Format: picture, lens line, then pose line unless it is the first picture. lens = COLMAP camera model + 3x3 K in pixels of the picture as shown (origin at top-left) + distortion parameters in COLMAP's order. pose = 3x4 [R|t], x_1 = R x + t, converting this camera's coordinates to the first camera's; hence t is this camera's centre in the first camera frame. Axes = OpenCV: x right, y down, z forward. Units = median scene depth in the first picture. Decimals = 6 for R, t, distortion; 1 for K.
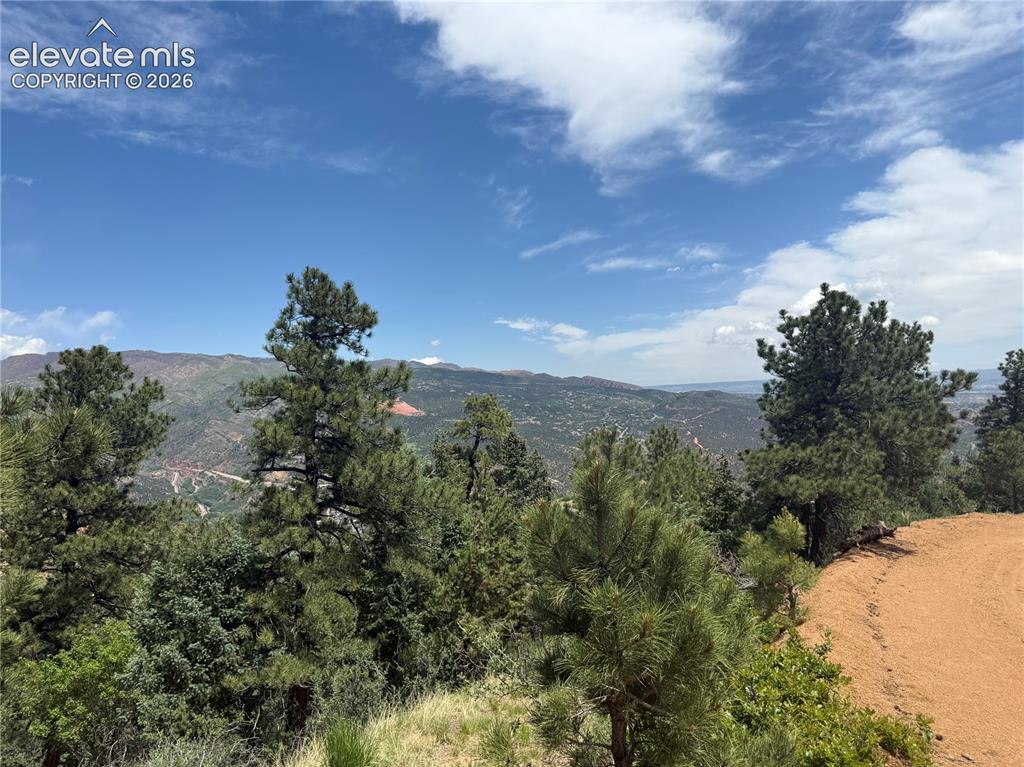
lens RADIAL K [[712.8, 0, 512.0], [0, 712.8, 366.7], [0, 0, 1]] dist [0.033489, -0.024535]
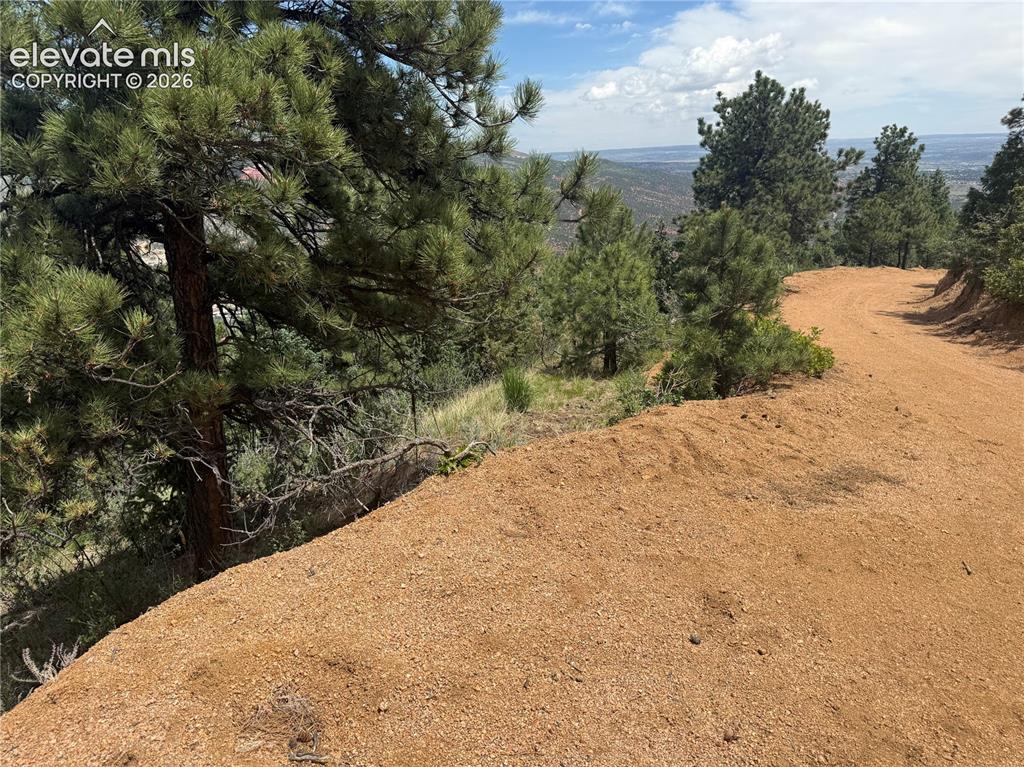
lens RADIAL K [[741.2, 0, 495.0], [0, 741.2, 362.0], [0, 0, 1]] dist [-0.008447, -0.004821]
pose [[0.989728, -0.031233, 0.139507, -0.181570], [-0.011924, 0.954408, 0.298266, -0.016233], [-0.142463, -0.296866, 0.944233, -0.234620]]
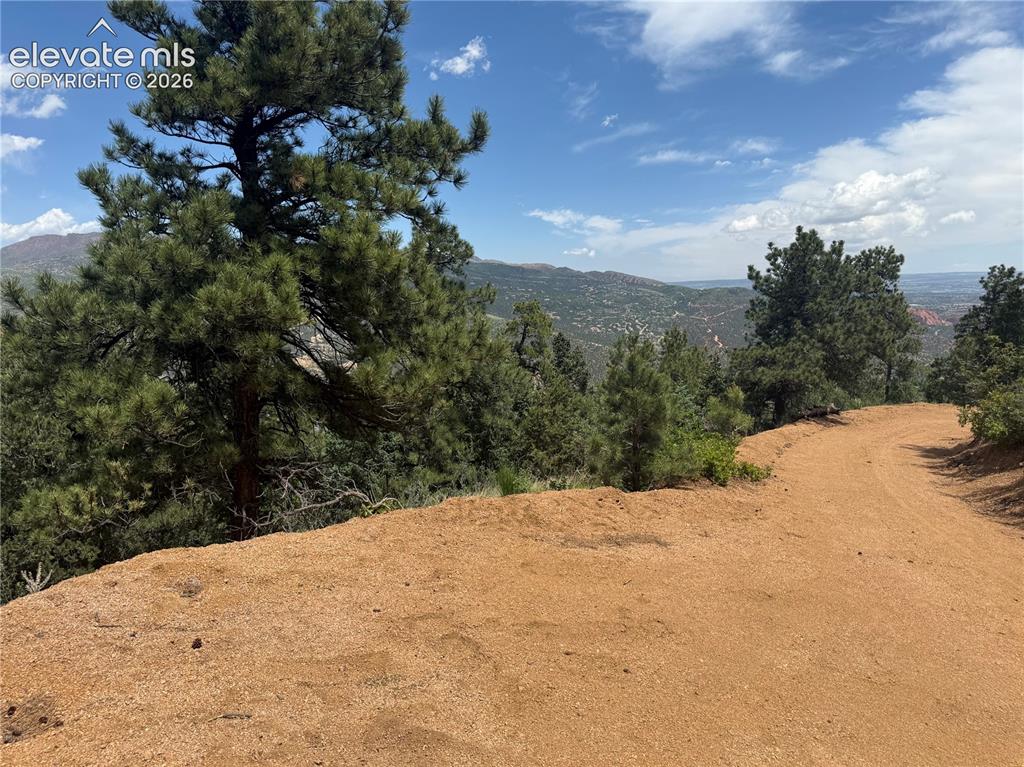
lens RADIAL K [[726.0, 0, 513.5], [0, 726.0, 390.4], [0, 0, 1]] dist [0.063173, -0.129633]
pose [[0.999531, 0.023614, -0.019500, -0.062851], [-0.019742, 0.983618, 0.179183, -0.048250], [0.023412, -0.178714, 0.983622, -0.404345]]
